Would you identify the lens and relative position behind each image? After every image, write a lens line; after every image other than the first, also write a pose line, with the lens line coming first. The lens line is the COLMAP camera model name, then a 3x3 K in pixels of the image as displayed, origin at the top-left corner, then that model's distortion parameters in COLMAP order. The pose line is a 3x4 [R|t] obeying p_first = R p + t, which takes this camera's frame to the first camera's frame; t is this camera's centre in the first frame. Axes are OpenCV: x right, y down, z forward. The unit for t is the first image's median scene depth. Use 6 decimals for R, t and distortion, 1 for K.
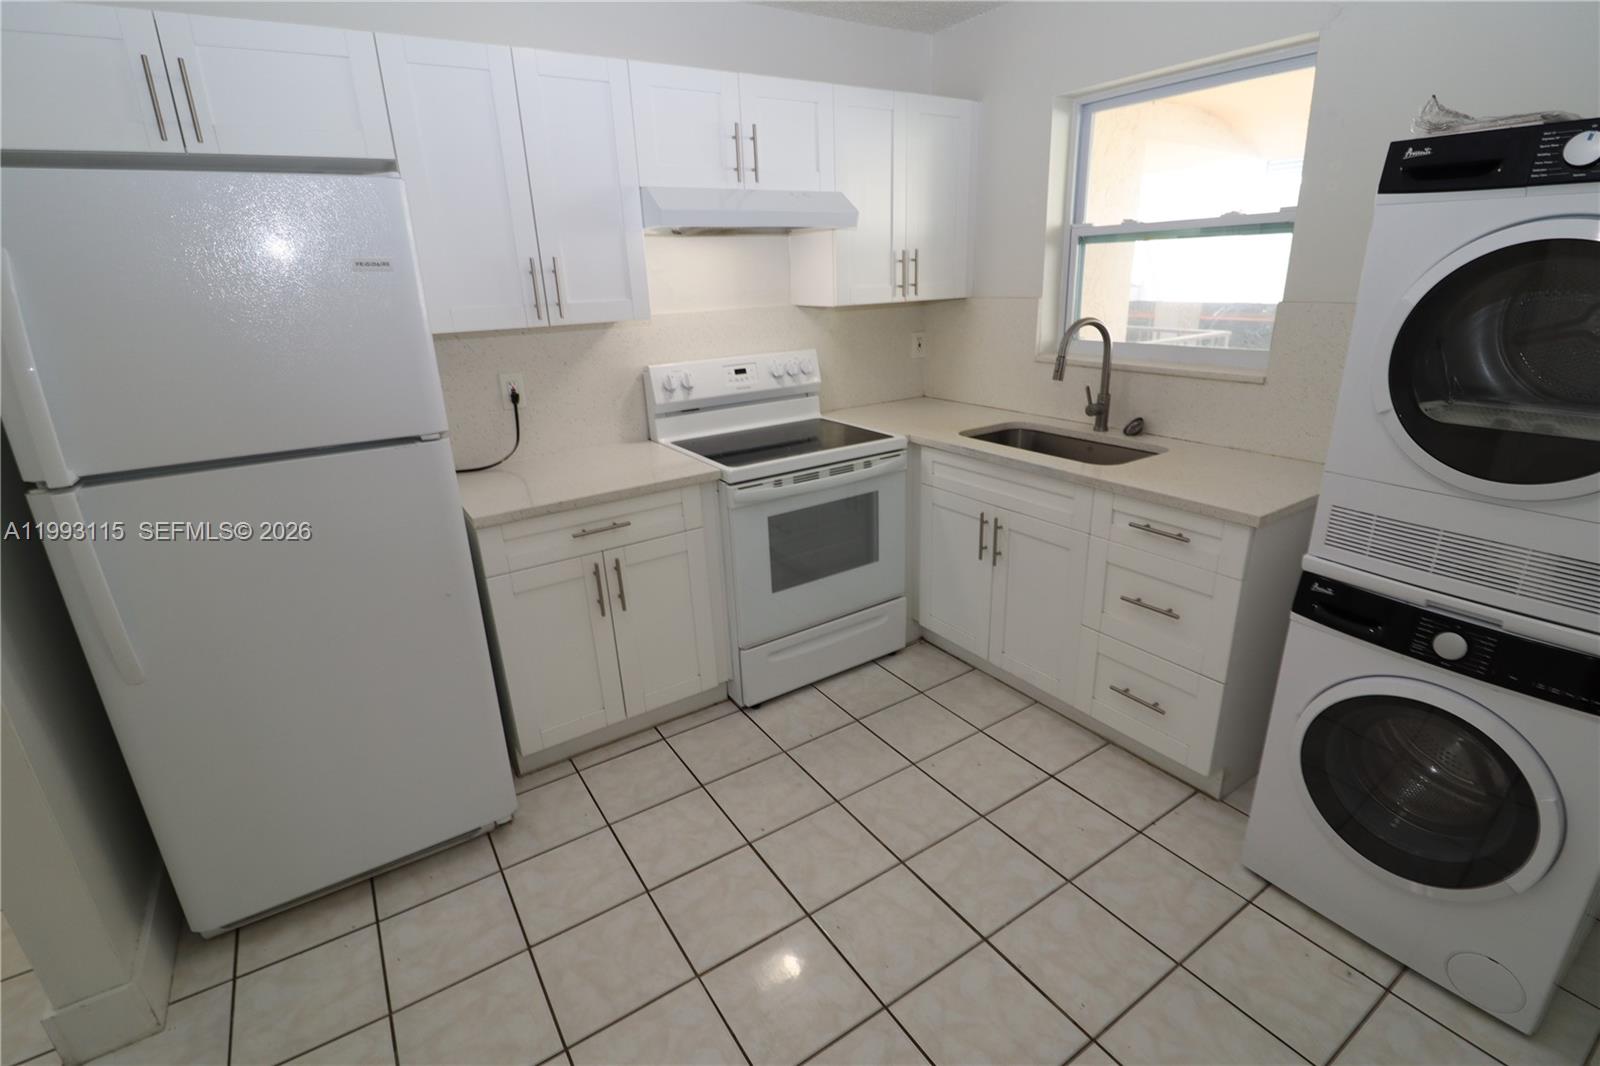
lens RADIAL K [[745.4, 0, 800.0], [0, 745.4, 533.0], [0, 0, 1]] dist [-0.000428, -0.011313]
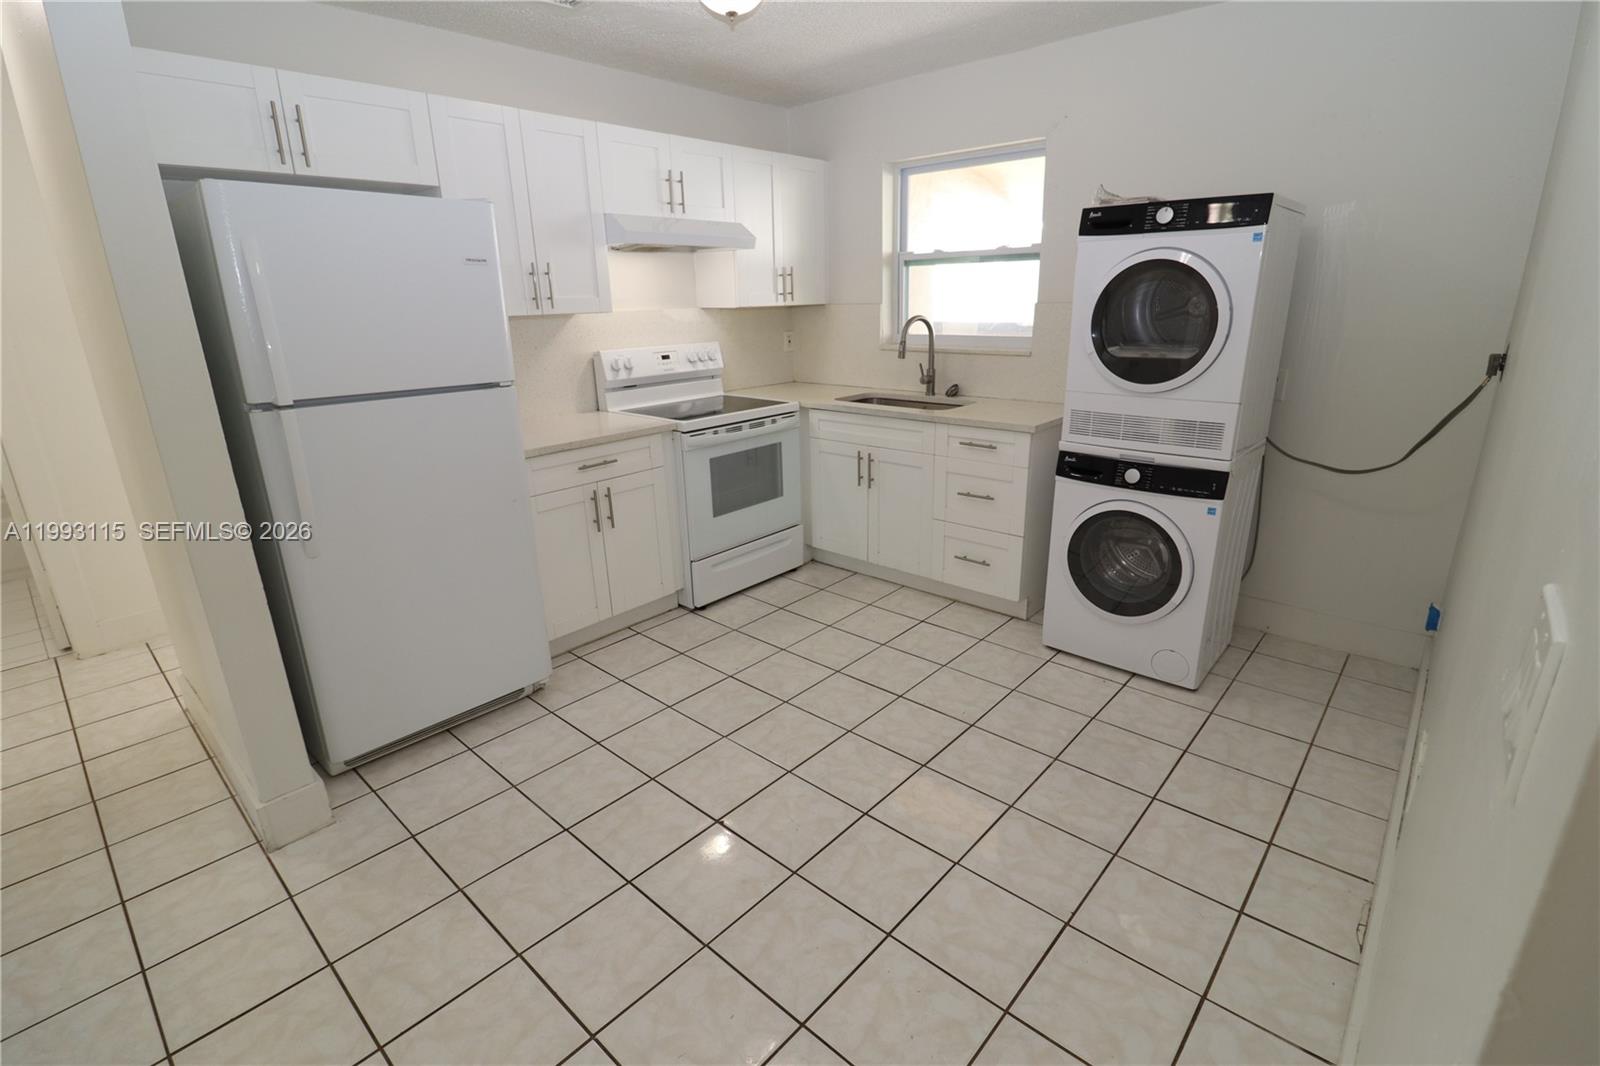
lens RADIAL K [[745.4, 0, 800.0], [0, 745.4, 533.0], [0, 0, 1]] dist [-0.000428, -0.011313]
pose [[0.967328, -0.061710, 0.245902, -0.221856], [0.070128, 0.997209, -0.025618, 0.156717], [-0.243635, 0.042026, 0.968956, -0.336164]]
